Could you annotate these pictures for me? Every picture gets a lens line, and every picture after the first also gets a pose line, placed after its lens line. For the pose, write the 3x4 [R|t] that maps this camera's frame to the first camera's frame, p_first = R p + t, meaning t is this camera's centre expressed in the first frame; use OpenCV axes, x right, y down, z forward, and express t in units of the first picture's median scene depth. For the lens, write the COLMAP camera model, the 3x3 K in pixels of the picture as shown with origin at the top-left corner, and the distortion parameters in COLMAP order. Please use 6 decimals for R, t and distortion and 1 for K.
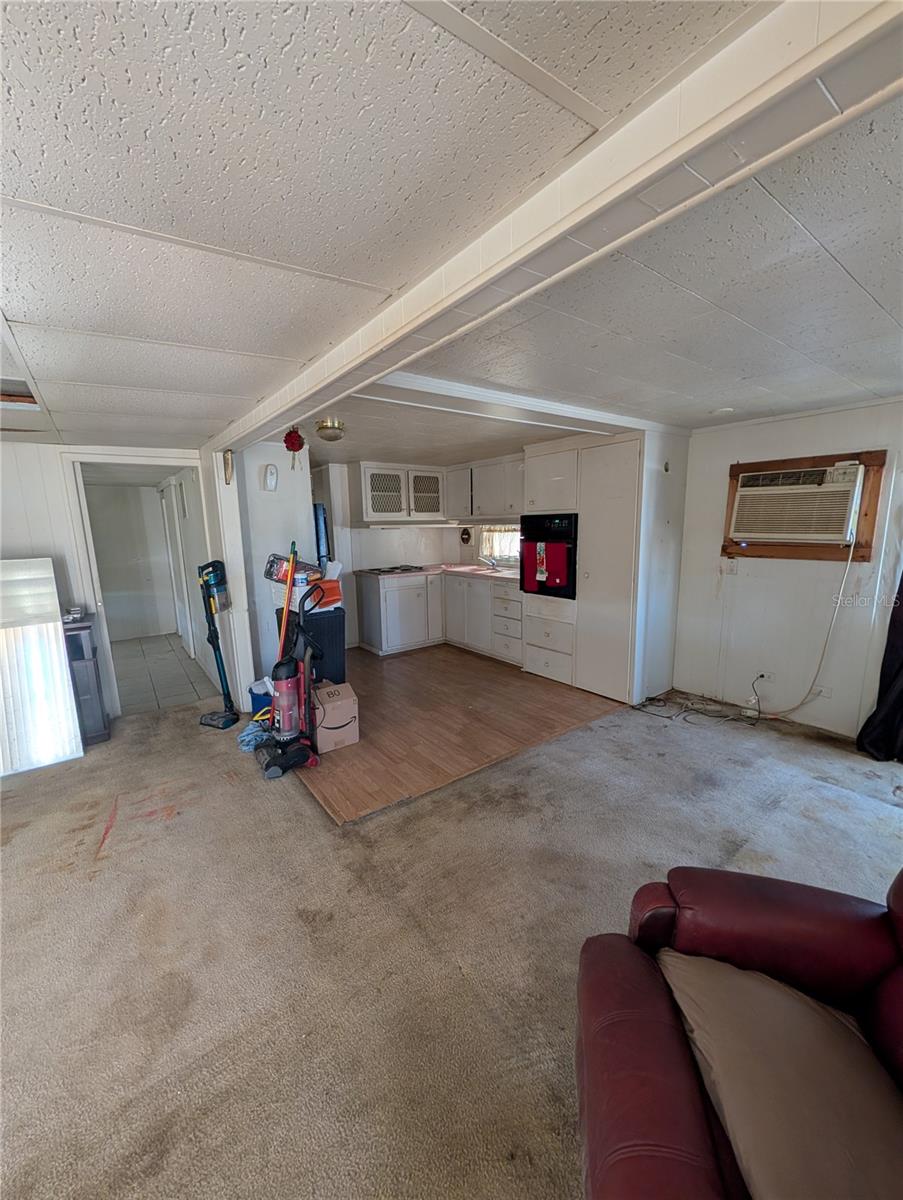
lens RADIAL K [[460.2, 0, 449.9], [0, 460.2, 601.6], [0, 0, 1]] dist [-0.001868, 0.000977]
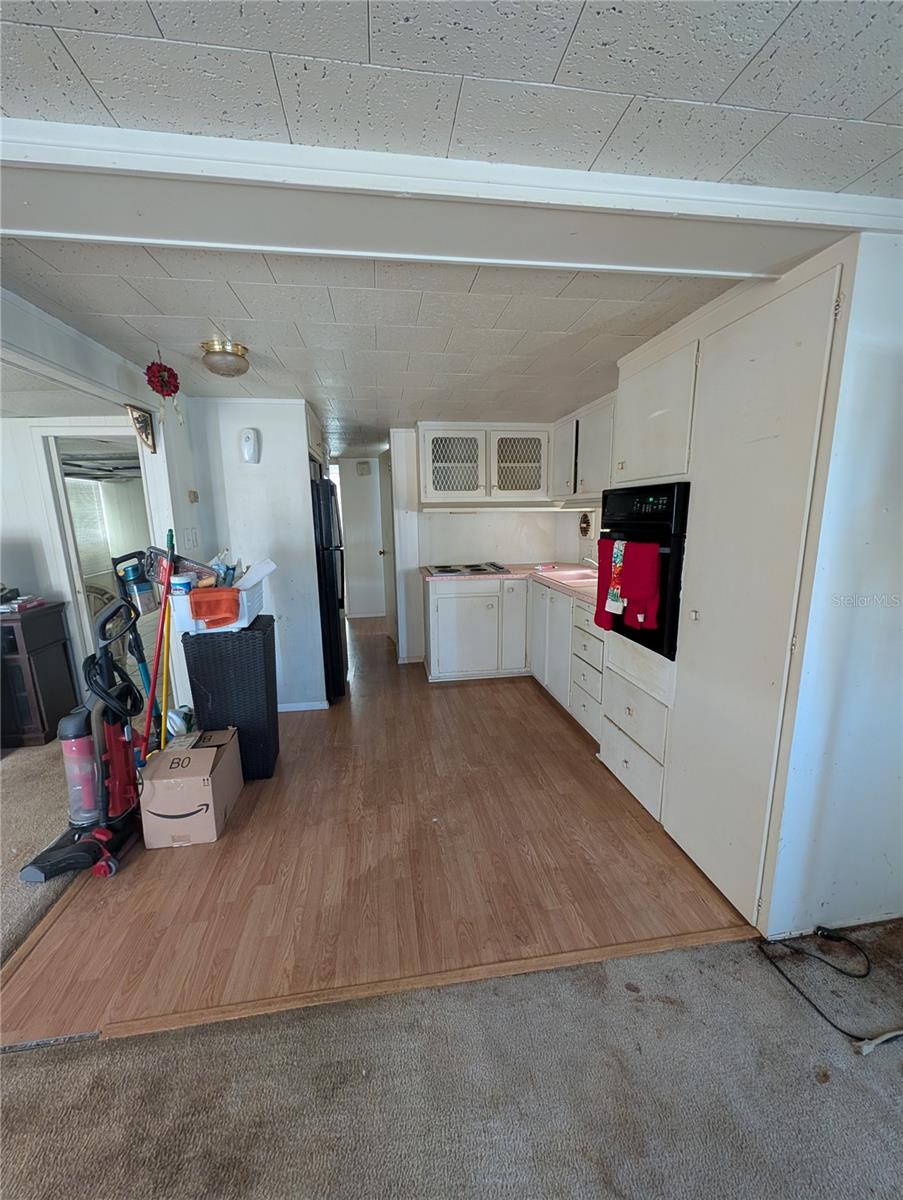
lens RADIAL K [[460.2, 0, 449.3], [0, 460.2, 603.4], [0, 0, 1]] dist [-0.001868, 0.000977]
pose [[0.881716, 0.097154, -0.461669, 0.274722], [-0.080681, 0.995202, 0.055342, -0.070843], [0.464831, -0.011548, 0.885324, 0.445503]]
